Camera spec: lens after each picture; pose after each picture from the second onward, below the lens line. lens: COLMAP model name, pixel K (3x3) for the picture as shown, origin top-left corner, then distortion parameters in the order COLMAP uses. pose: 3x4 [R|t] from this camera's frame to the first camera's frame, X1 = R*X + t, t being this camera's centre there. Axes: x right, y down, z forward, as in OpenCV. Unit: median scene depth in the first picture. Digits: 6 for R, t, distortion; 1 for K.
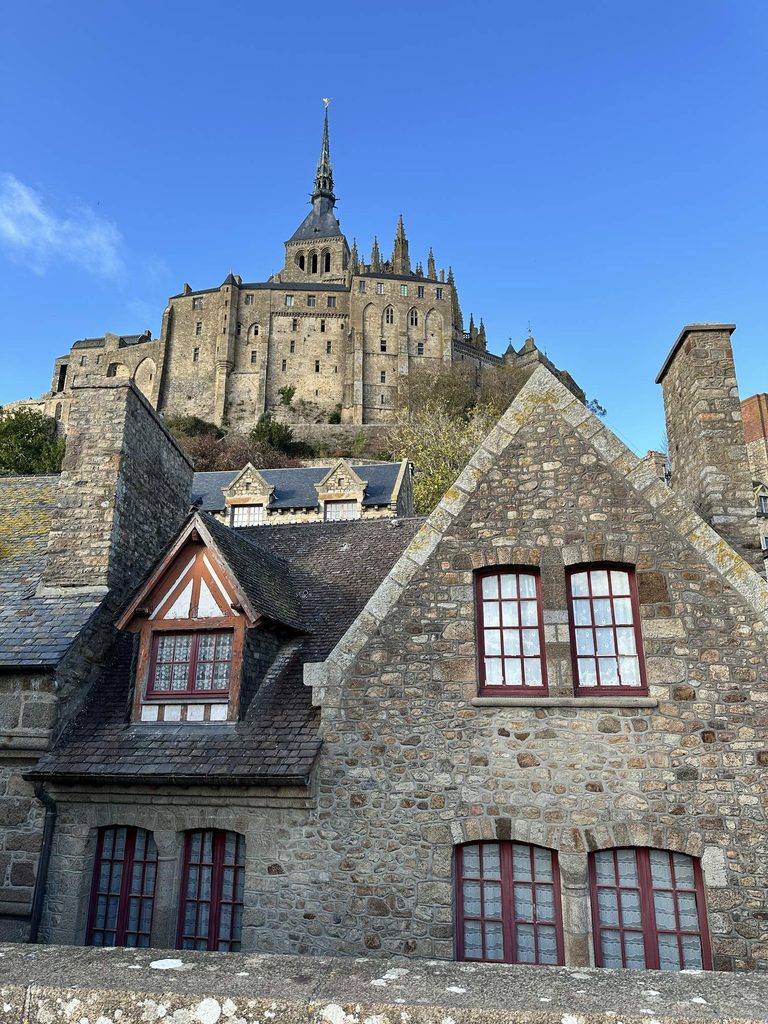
lens RADIAL K [[732.2, 0, 380.3], [0, 732.2, 512.0], [0, 0, 1]] dist [0.065469, 0.000990]
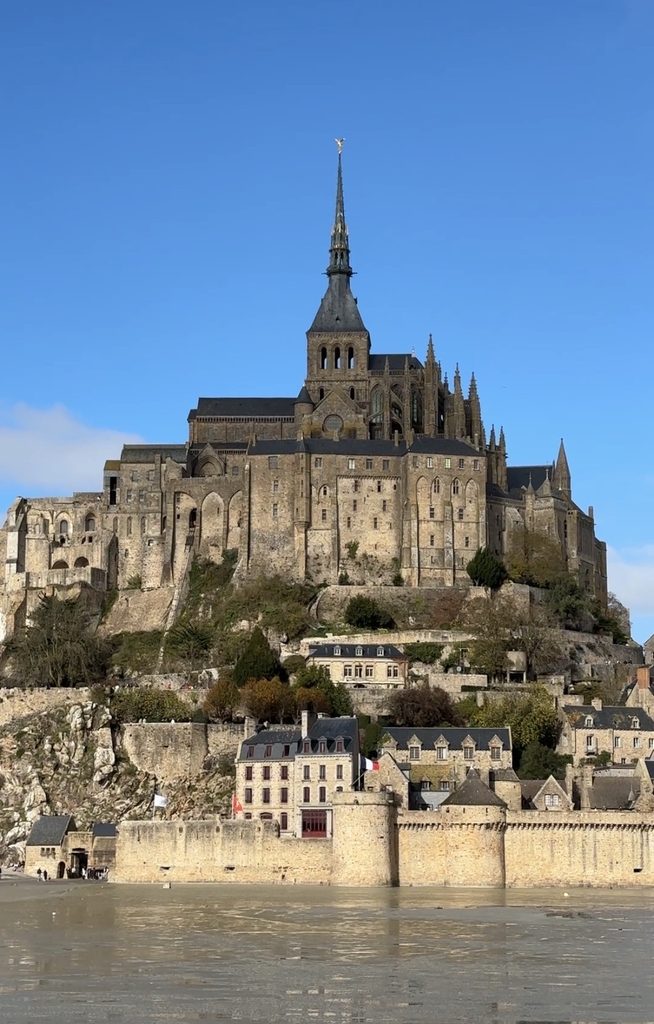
lens RADIAL K [[1908.4, 0, 322.0], [0, 1908.4, 521.0], [0, 0, 1]] dist [0.042840, 0.000000]
pose [[0.994941, 0.016973, 0.099018, -0.485740], [-0.029647, 0.991336, 0.127965, -0.601980], [-0.095988, -0.130253, 0.986823, -2.107834]]
